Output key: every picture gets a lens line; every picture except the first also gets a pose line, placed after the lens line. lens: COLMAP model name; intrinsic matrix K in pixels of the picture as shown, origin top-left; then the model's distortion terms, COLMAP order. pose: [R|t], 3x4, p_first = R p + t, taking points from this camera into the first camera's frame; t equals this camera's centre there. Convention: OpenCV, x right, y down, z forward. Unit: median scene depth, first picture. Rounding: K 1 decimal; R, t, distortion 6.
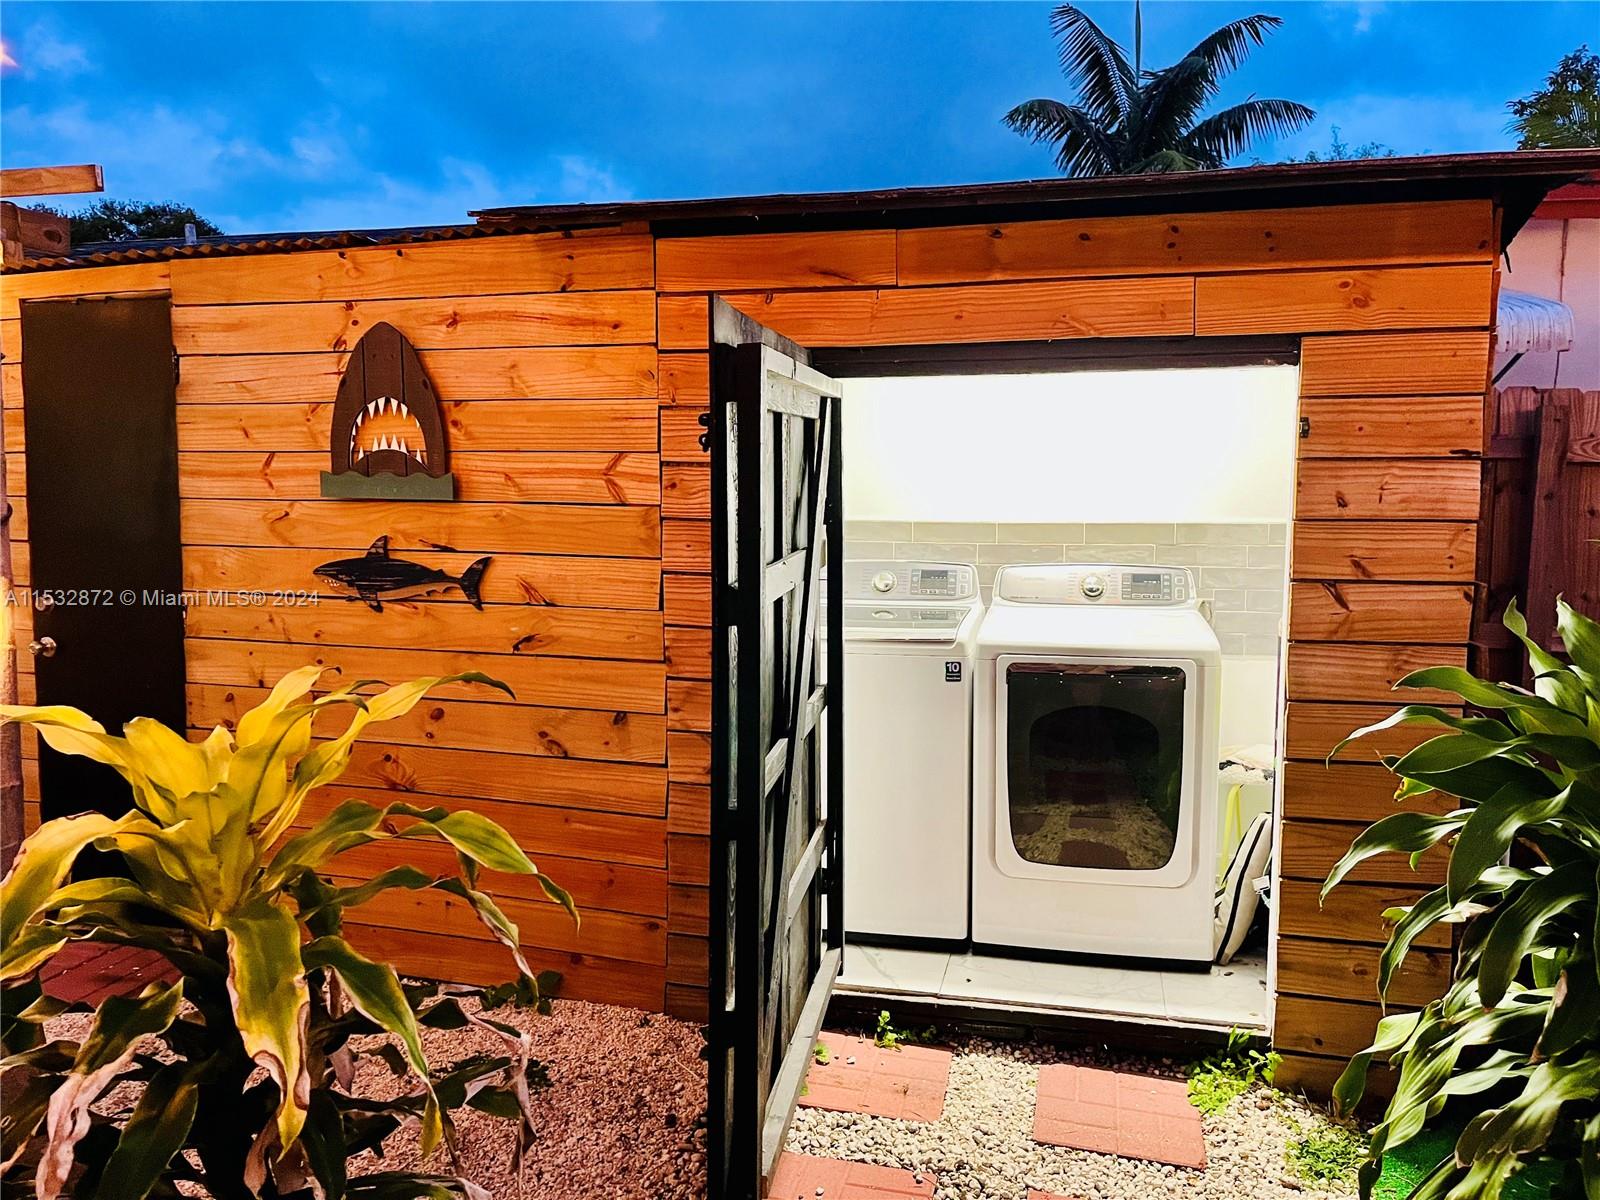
lens RADIAL K [[1221.2, 0, 799.4], [0, 1221.2, 604.3], [0, 0, 1]] dist [0.062265, -0.083195]
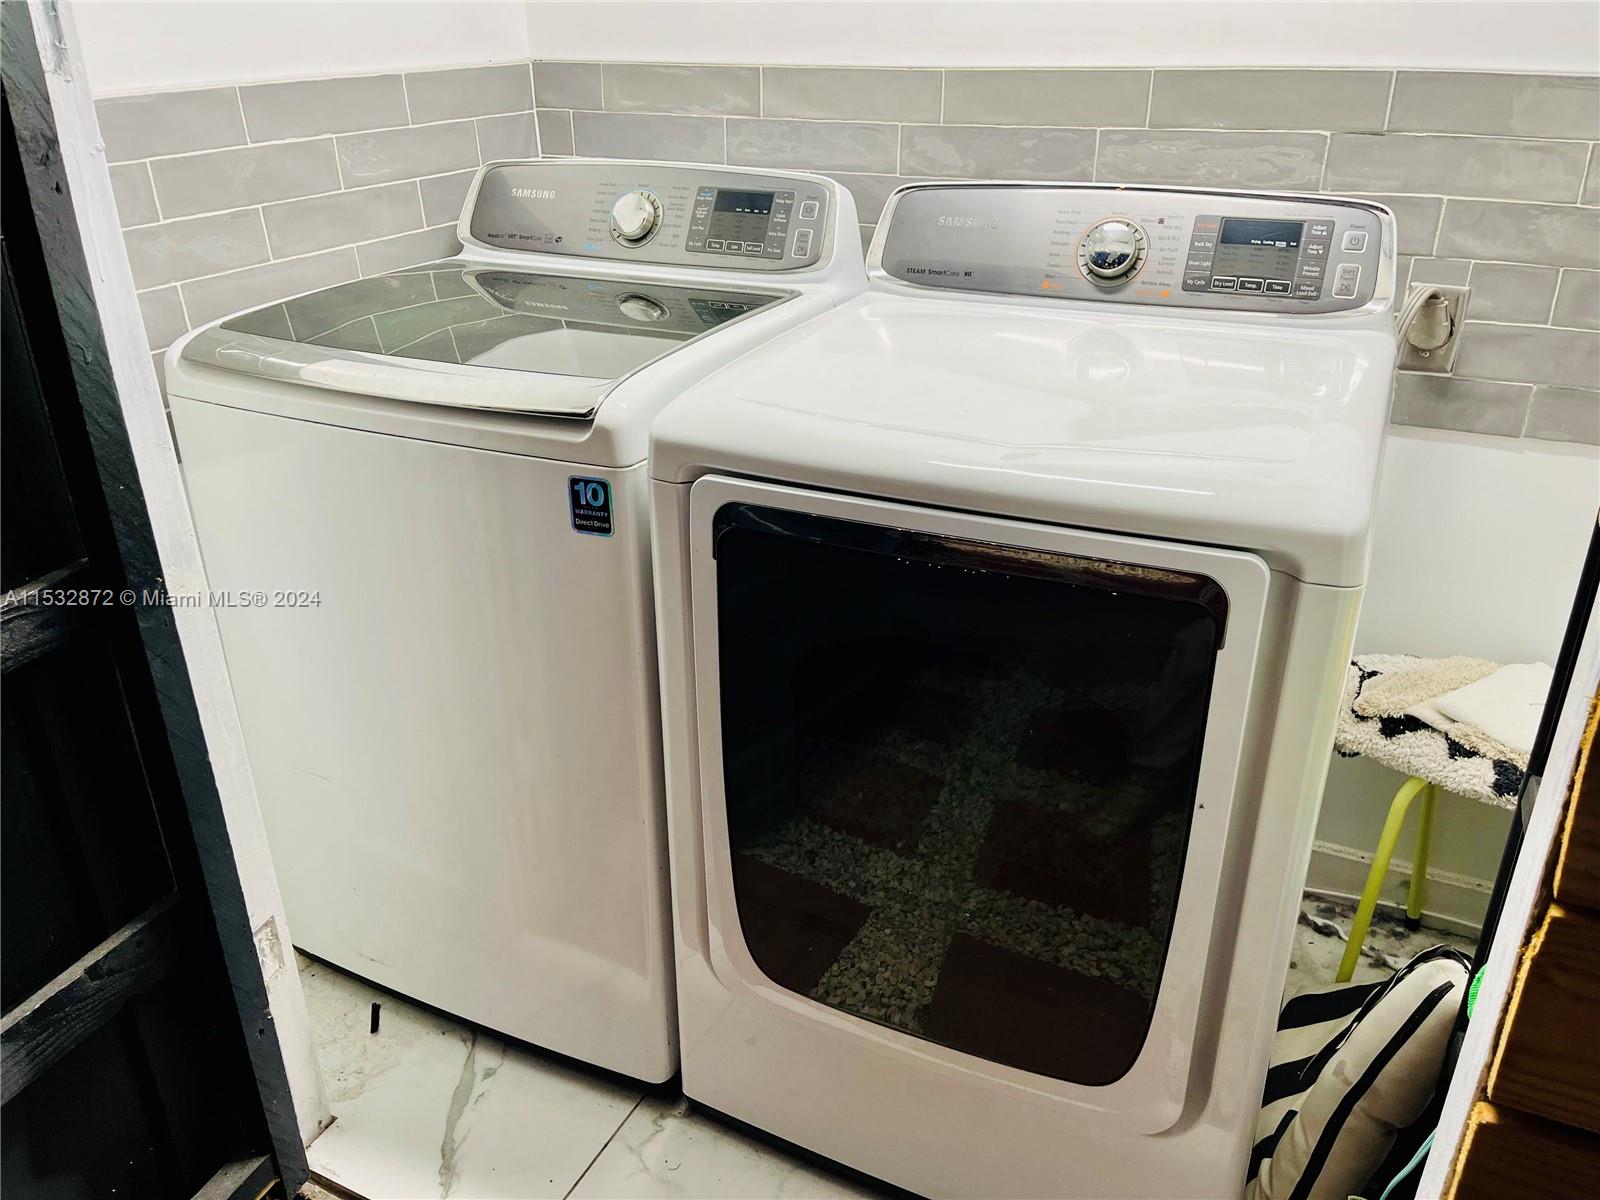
lens RADIAL K [[1221.2, 0, 807.3], [0, 1221.2, 595.8], [0, 0, 1]] dist [0.062265, -0.083195]
pose [[0.974419, 0.091969, -0.205061, 0.214276], [-0.021758, 0.946754, 0.321221, -0.030350], [0.223685, -0.308542, 0.924536, 0.542920]]
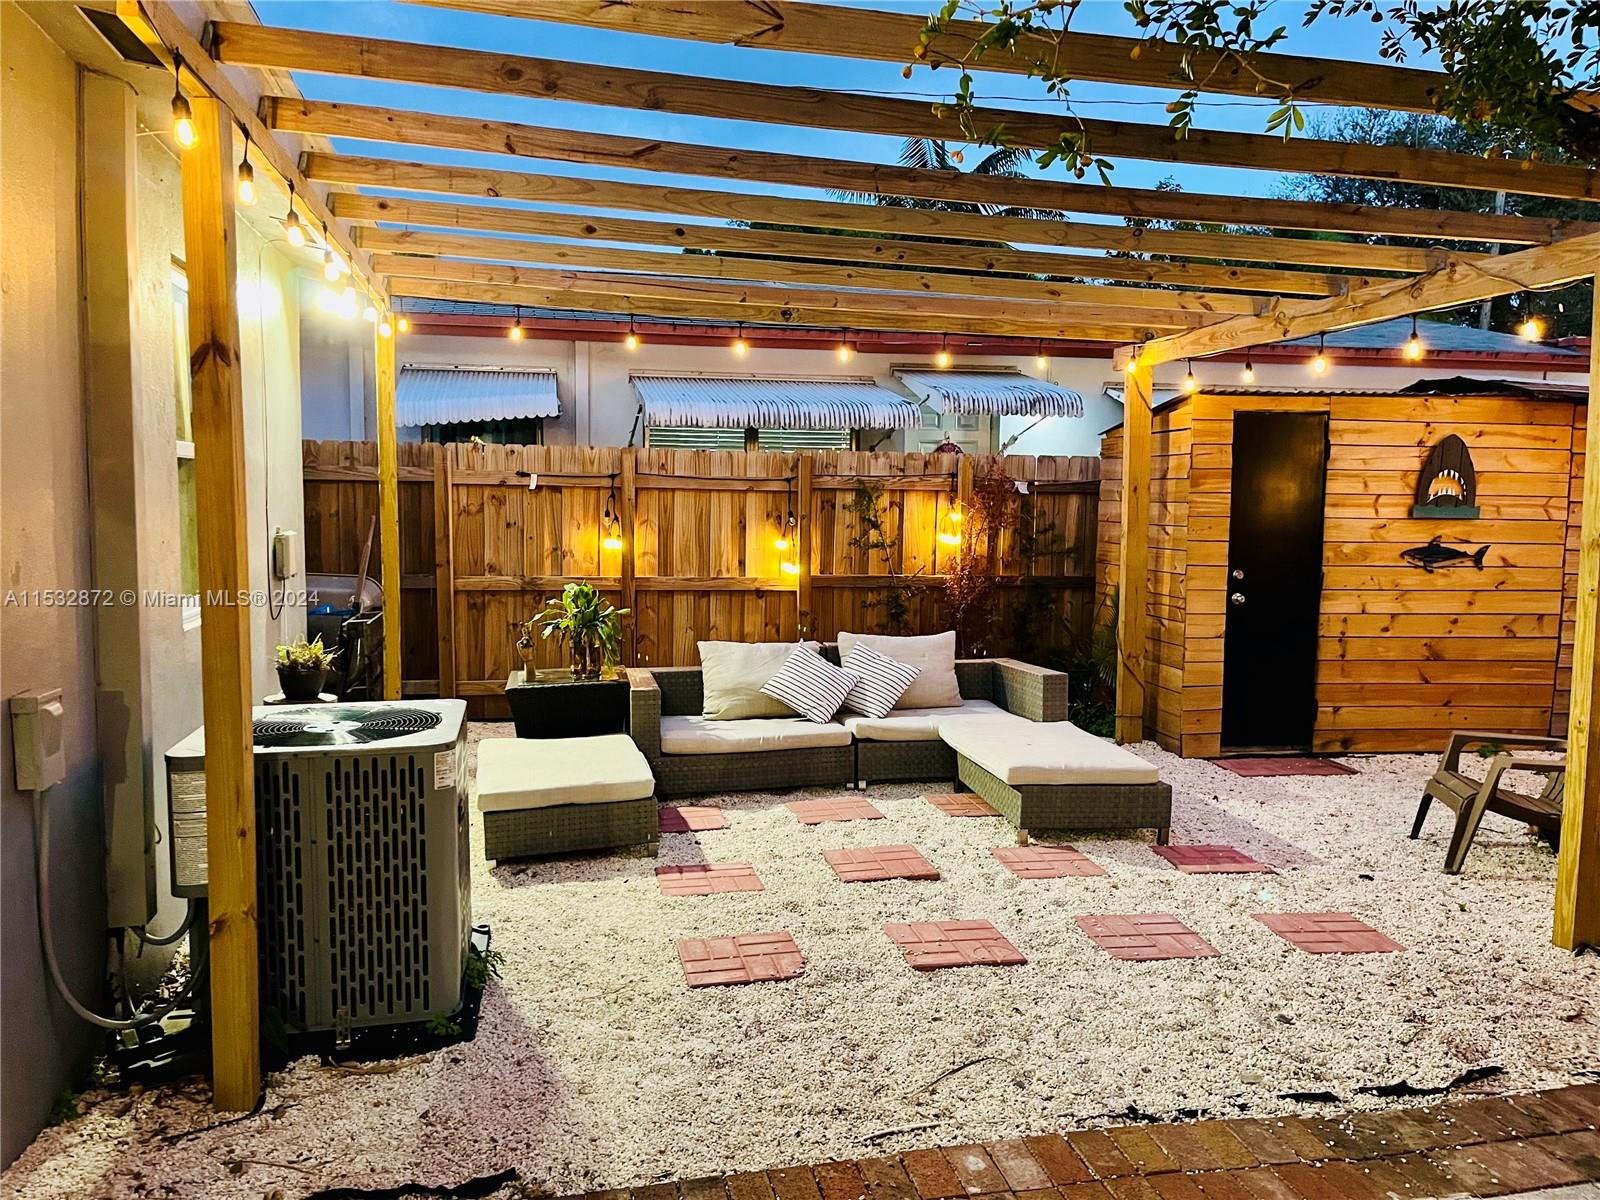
lens RADIAL K [[1221.2, 0, 800.3], [0, 1221.2, 599.0], [0, 0, 1]] dist [0.062265, -0.083195]
pose [[0.900600, -0.037043, 0.433068, -2.243990], [0.031599, 0.999305, 0.019765, -0.025293], [-0.433499, -0.004116, 0.901145, -0.412639]]
